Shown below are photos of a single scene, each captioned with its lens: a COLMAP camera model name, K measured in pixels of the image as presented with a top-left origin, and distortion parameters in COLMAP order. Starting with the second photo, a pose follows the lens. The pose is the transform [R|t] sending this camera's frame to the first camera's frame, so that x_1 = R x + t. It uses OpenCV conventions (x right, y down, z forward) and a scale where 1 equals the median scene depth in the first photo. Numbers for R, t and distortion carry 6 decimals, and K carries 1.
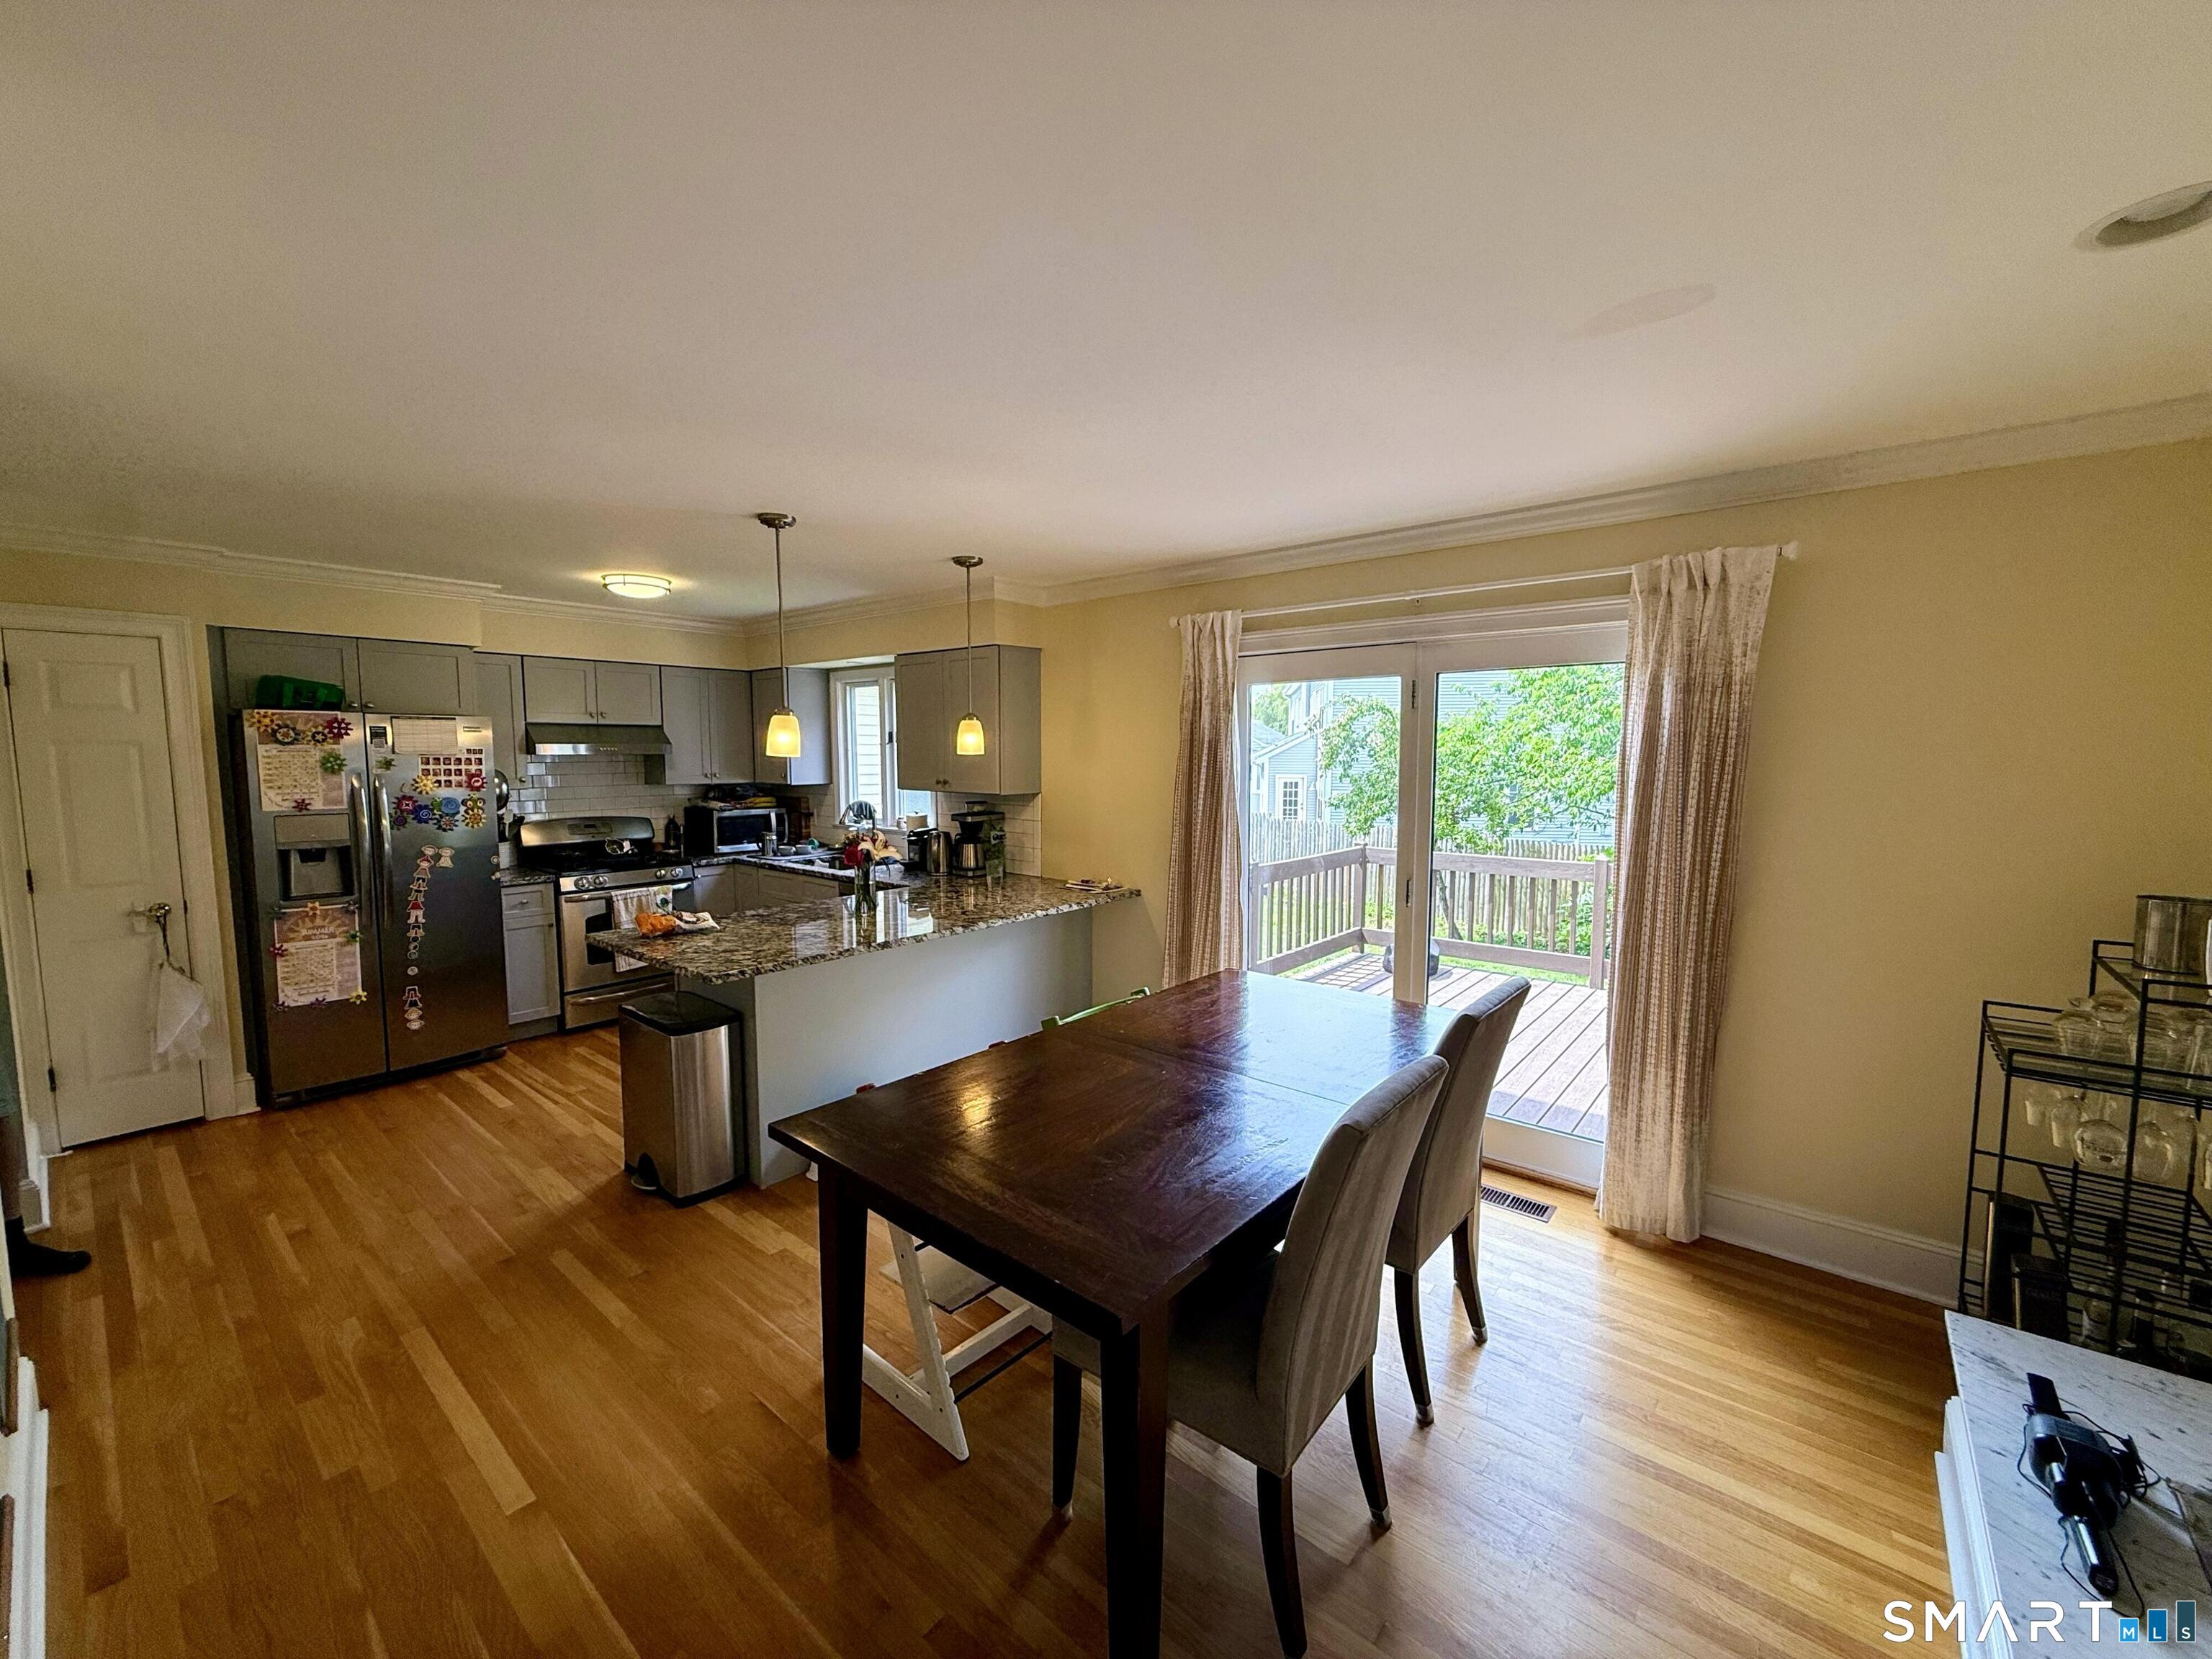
lens RADIAL K [[882.2, 0, 1099.4], [0, 882.2, 830.6], [0, 0, 1]] dist [-0.000892, 0.000178]
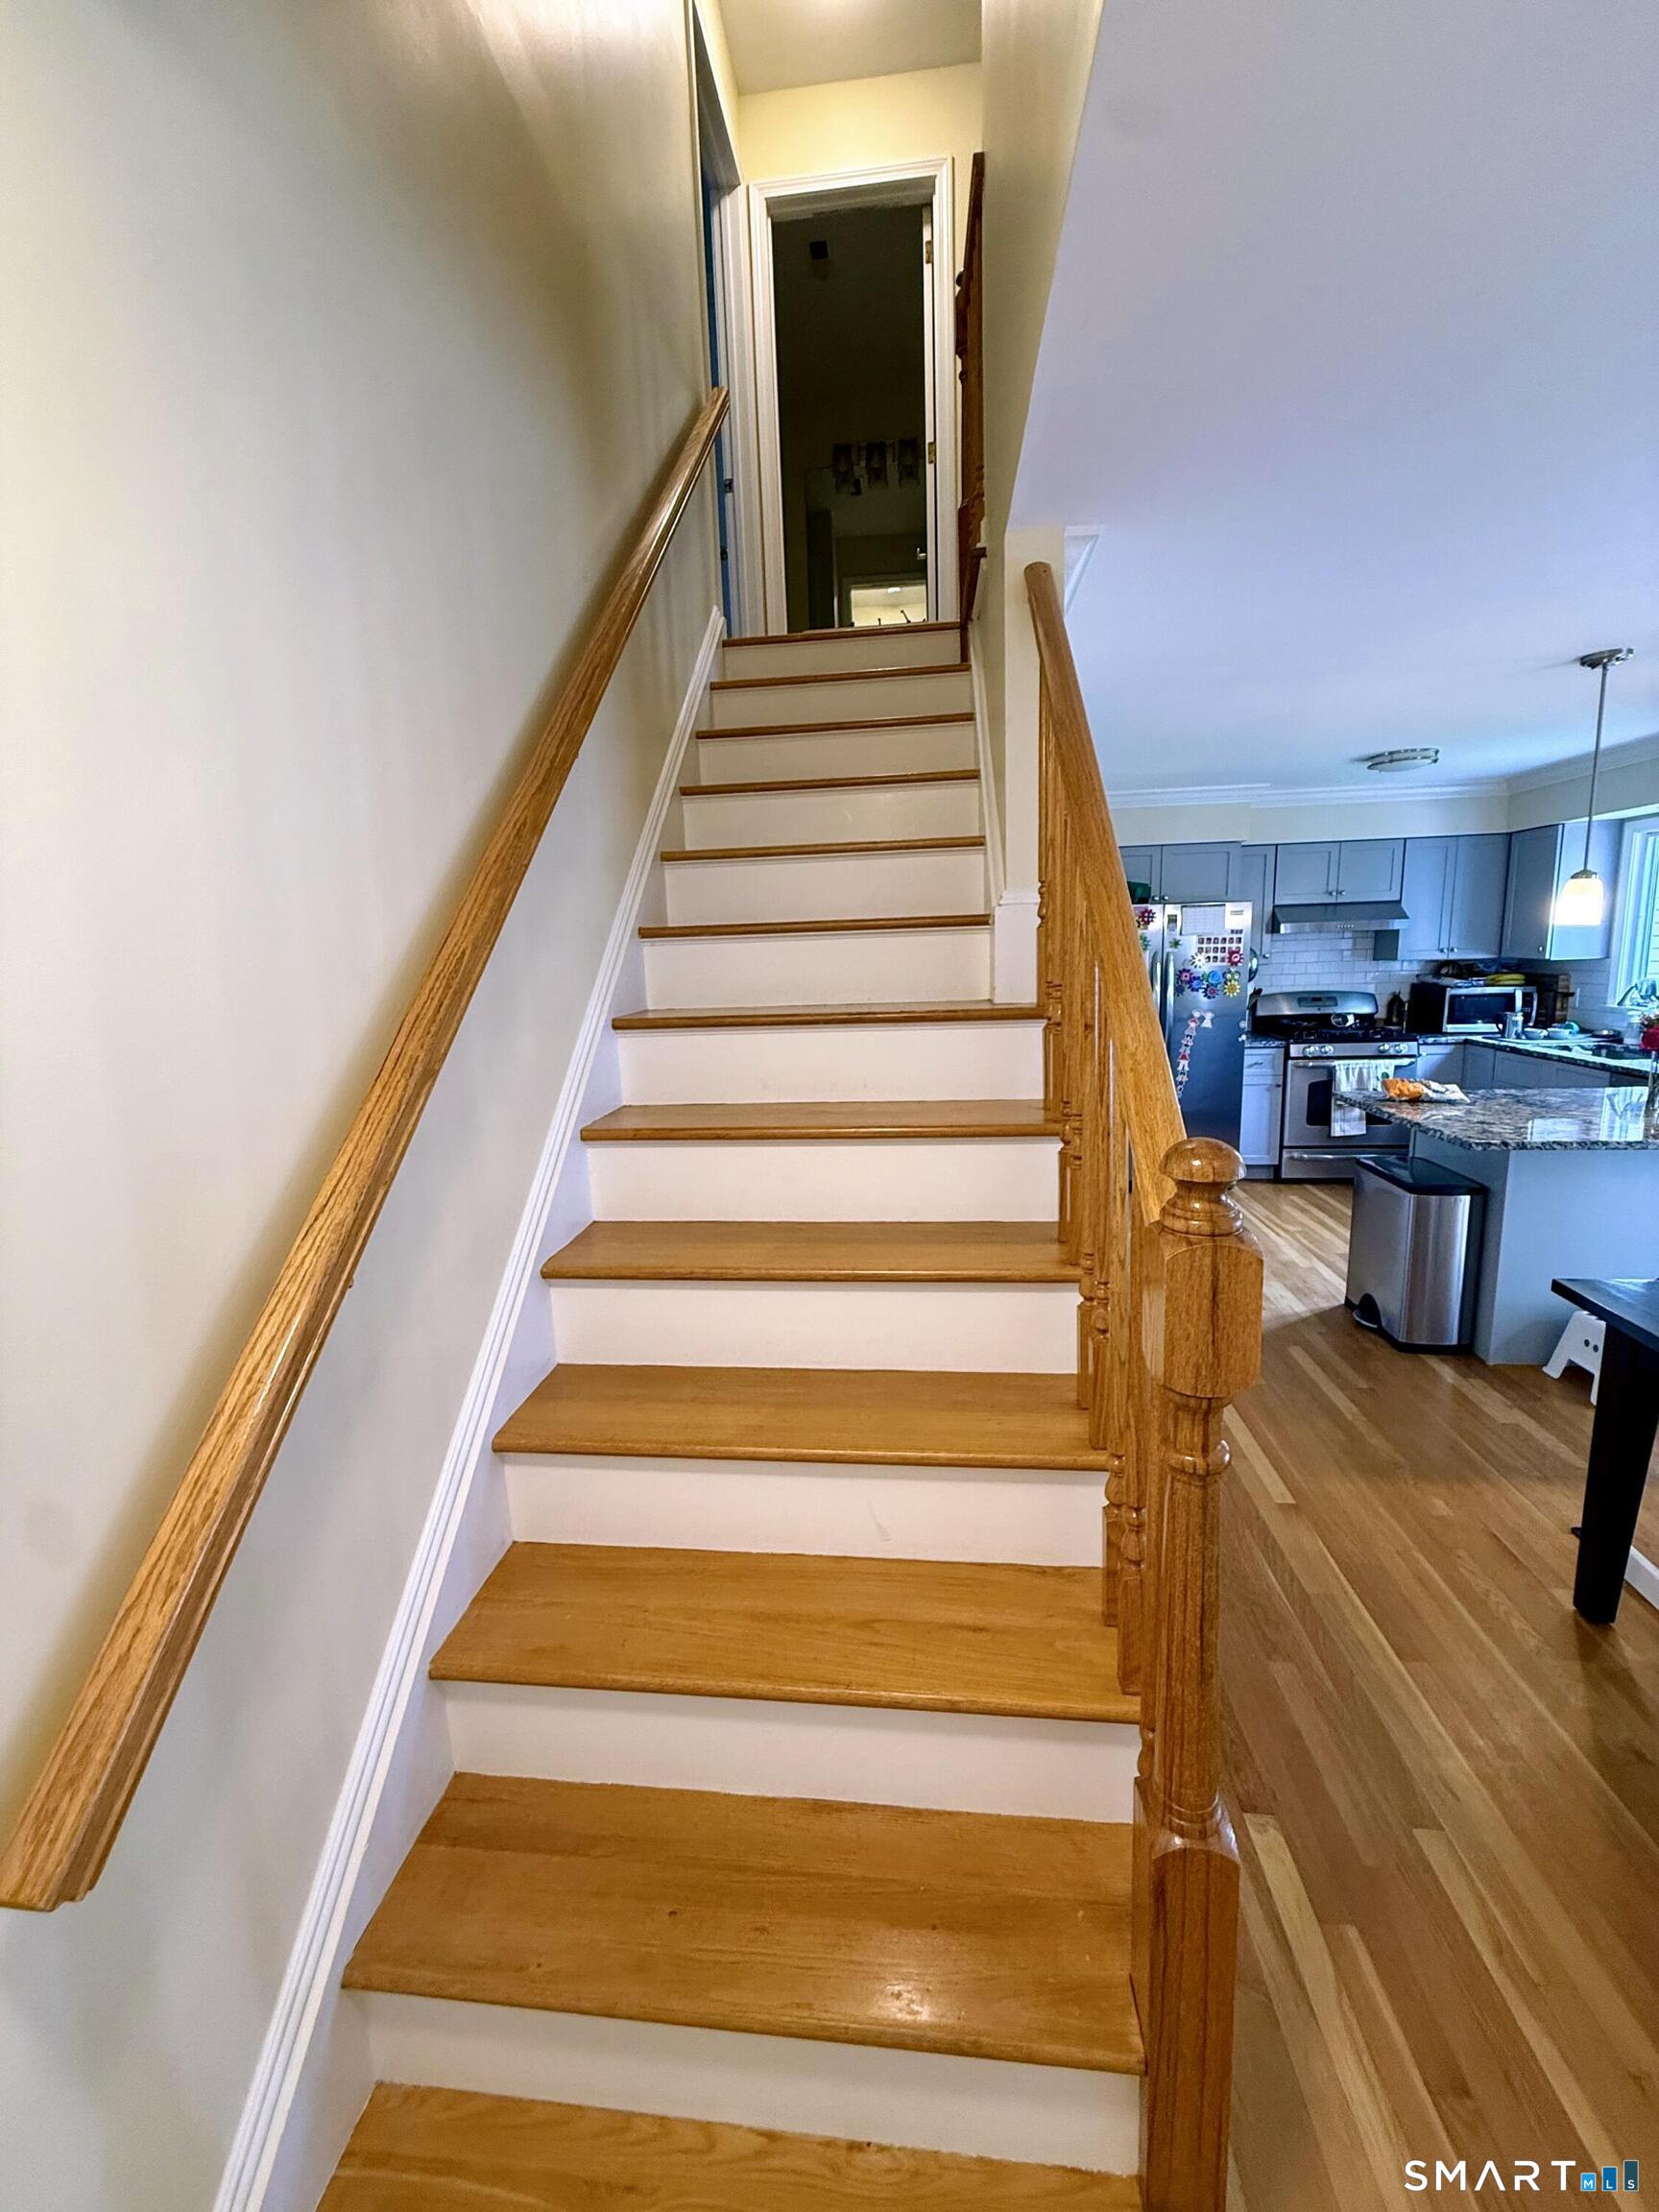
lens RADIAL K [[882.2, 0, 824.2], [0, 882.2, 1096.1], [0, 0, 1]] dist [-0.000892, 0.000178]
pose [[0.550792, 0.120567, -0.825889, -0.006619], [-0.041693, 0.992251, 0.117048, 0.014517], [0.833601, -0.030036, 0.551550, -0.129907]]
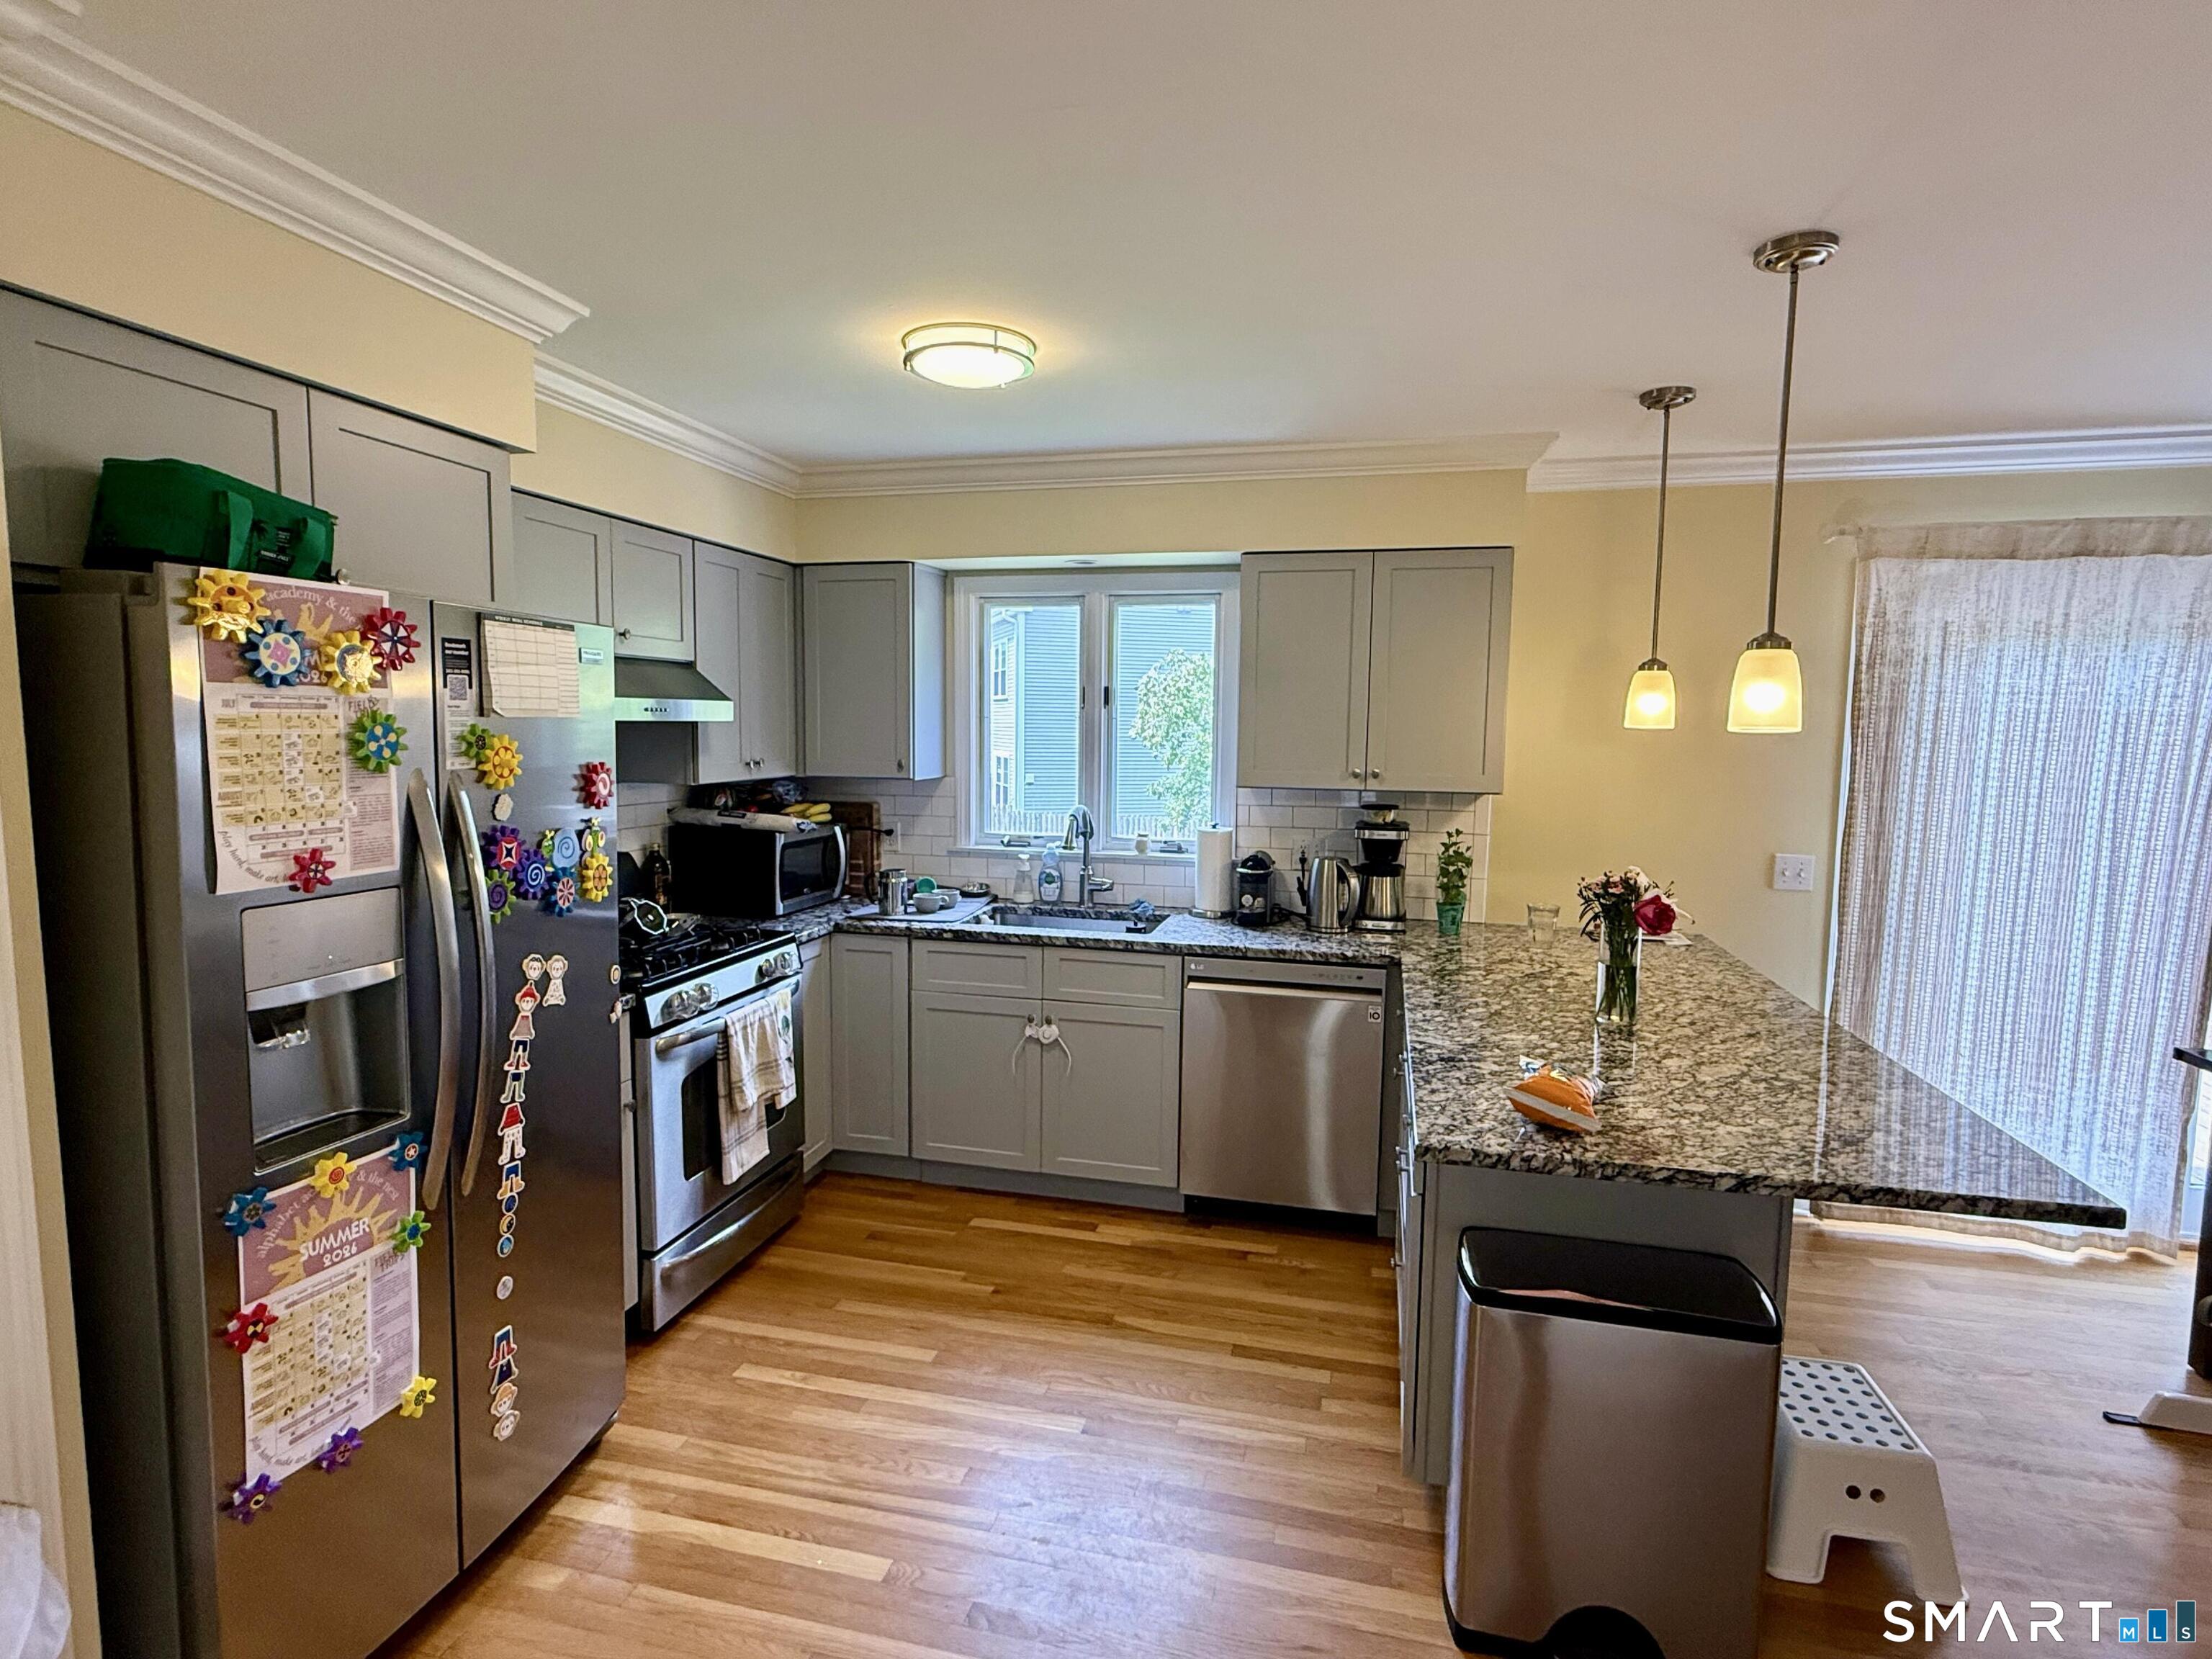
lens RADIAL K [[1125.2, 0, 1106.4], [0, 1125.2, 834.1], [0, 0, 1]] dist [-0.002735, 0.001138]
pose [[0.899771, -0.033848, 0.435049, -0.748820], [0.029380, 0.999424, 0.016993, -0.036907], [-0.435373, -0.002508, 0.900247, 0.451025]]
